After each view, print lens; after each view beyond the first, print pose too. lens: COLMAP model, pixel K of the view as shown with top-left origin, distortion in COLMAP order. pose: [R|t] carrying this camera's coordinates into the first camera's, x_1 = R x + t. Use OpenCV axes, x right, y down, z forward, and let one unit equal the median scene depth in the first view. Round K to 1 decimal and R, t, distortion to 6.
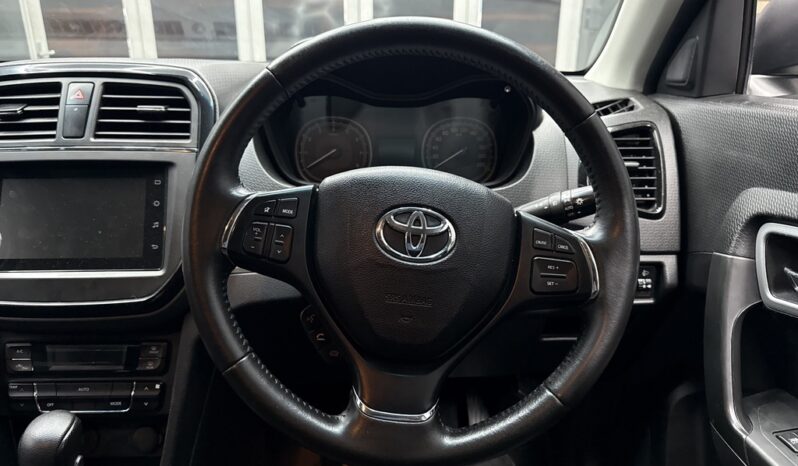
lens RADIAL K [[582.0, 0, 399.0], [0, 582.0, 233.0], [0, 0, 1]] dist [-0.010094, -0.004808]
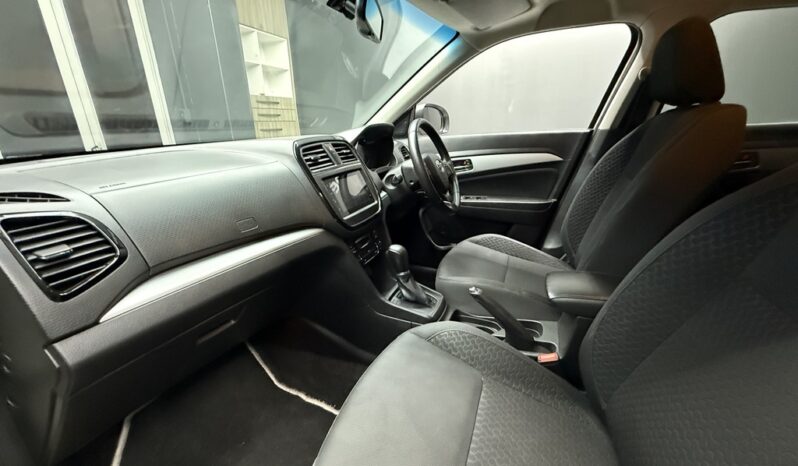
lens RADIAL K [[317.2, 0, 397.0], [0, 317.2, 232.0], [0, 0, 1]] dist [-0.001242, -0.000160]
pose [[0.436047, -0.312794, 0.843814, -1.802840], [0.312701, 0.931889, 0.183852, -0.056973], [-0.843849, 0.183693, 0.504158, 0.095997]]
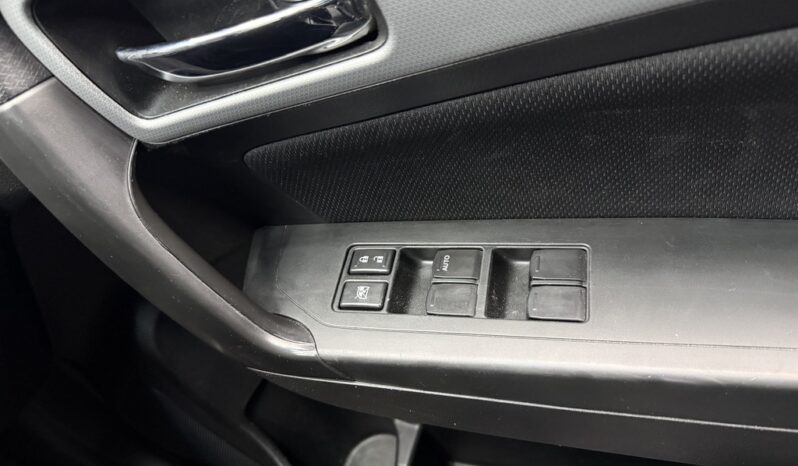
lens RADIAL K [[582.0, 0, 399.0], [0, 582.0, 233.0], [0, 0, 1]] dist [-0.010094, -0.004808]
pose [[0.293721, -0.730986, 0.615944, 0.317274], [0.497258, 0.667161, 0.554645, 0.011099], [-0.816372, 0.143372, 0.559448, 0.528935]]
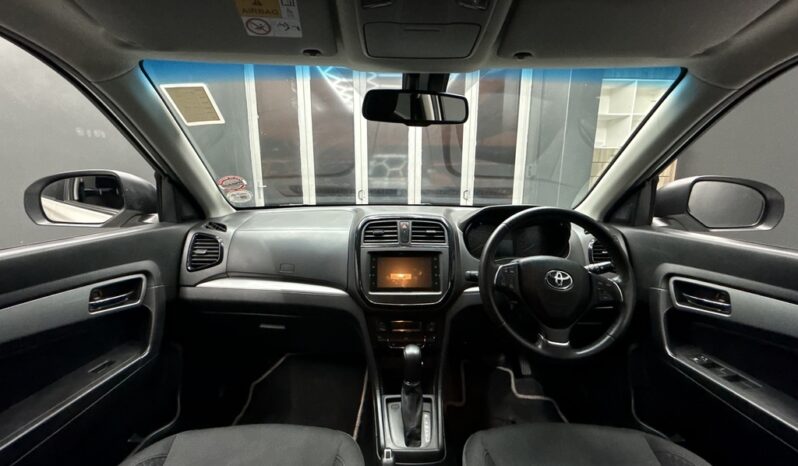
lens RADIAL K [[317.2, 0, 397.0], [0, 317.2, 232.0], [0, 0, 1]] dist [-0.001242, -0.000160]
pose [[0.999554, 0.004602, -0.029517, -0.561464], [-0.008540, 0.990848, -0.134711, -0.012145], [0.028627, 0.134903, 0.990445, -0.486085]]
